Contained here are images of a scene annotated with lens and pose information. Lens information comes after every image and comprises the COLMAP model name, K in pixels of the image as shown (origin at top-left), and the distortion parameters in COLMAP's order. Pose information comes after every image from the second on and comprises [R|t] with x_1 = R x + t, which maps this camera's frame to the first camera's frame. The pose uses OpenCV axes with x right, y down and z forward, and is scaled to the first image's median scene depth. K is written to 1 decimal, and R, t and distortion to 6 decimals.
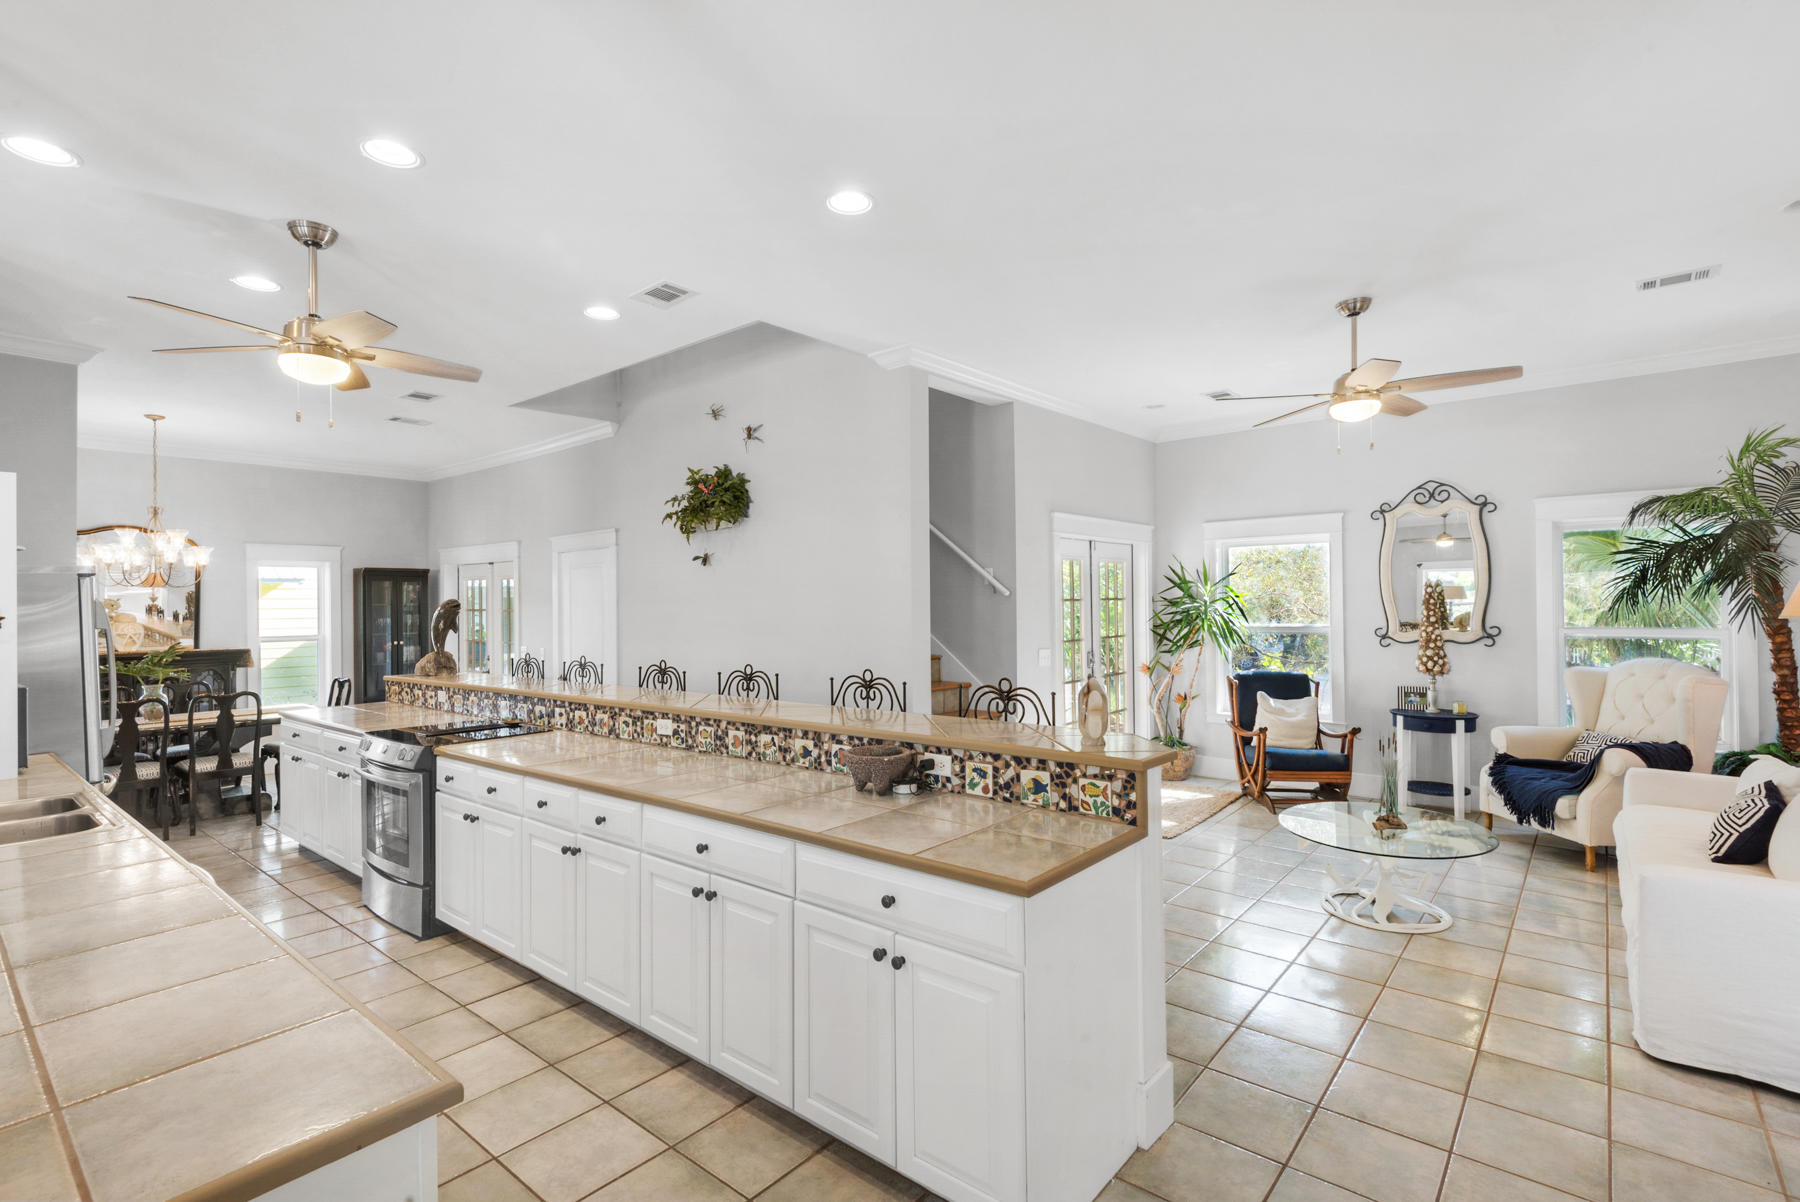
lens RADIAL K [[835.5, 0, 916.8], [0, 835.5, 596.7], [0, 0, 1]] dist [0.019026, -0.010050]
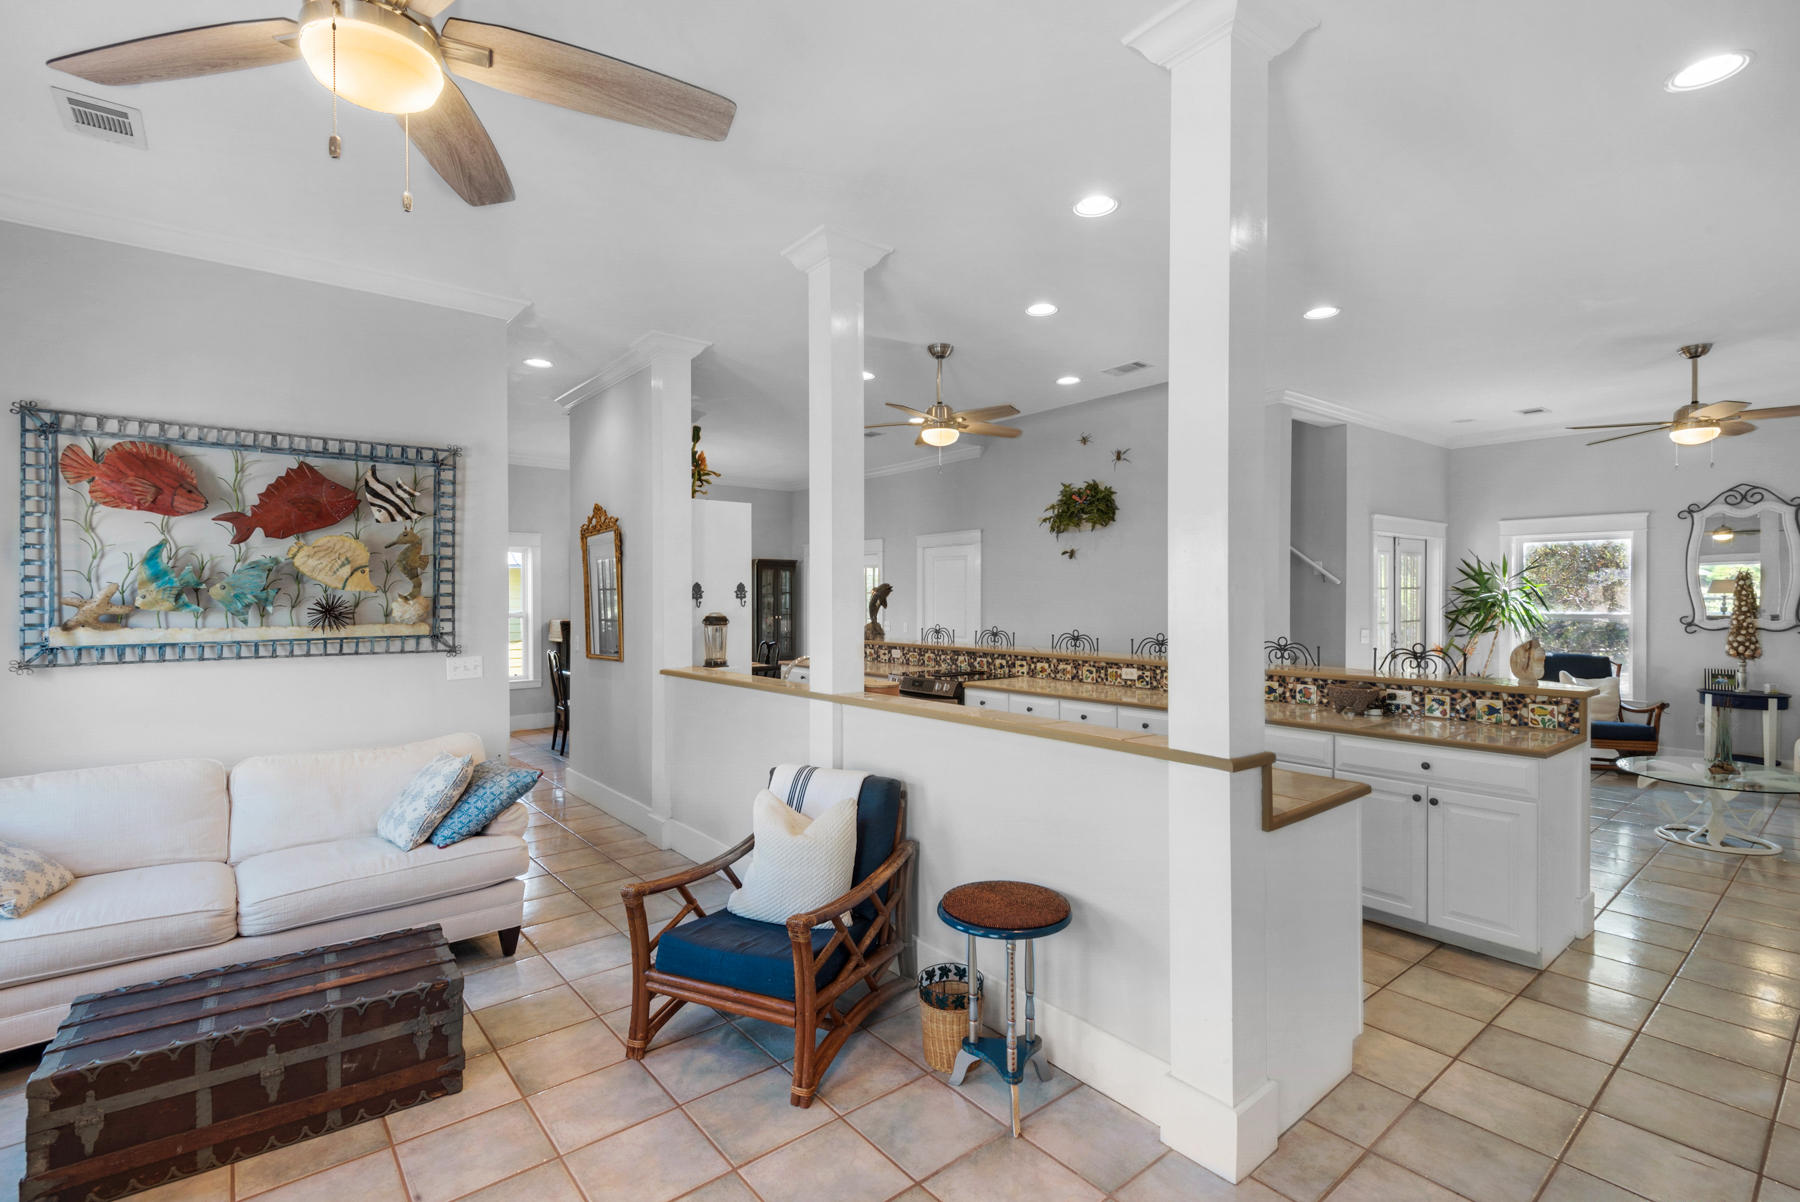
lens RADIAL K [[835.5, 0, 887.8], [0, 835.5, 594.7], [0, 0, 1]] dist [0.019026, -0.010050]
pose [[0.981332, 0.011961, -0.191949, -0.379590], [-0.009507, 0.999861, 0.013702, 0.004409], [0.192086, -0.011621, 0.981309, -0.418677]]
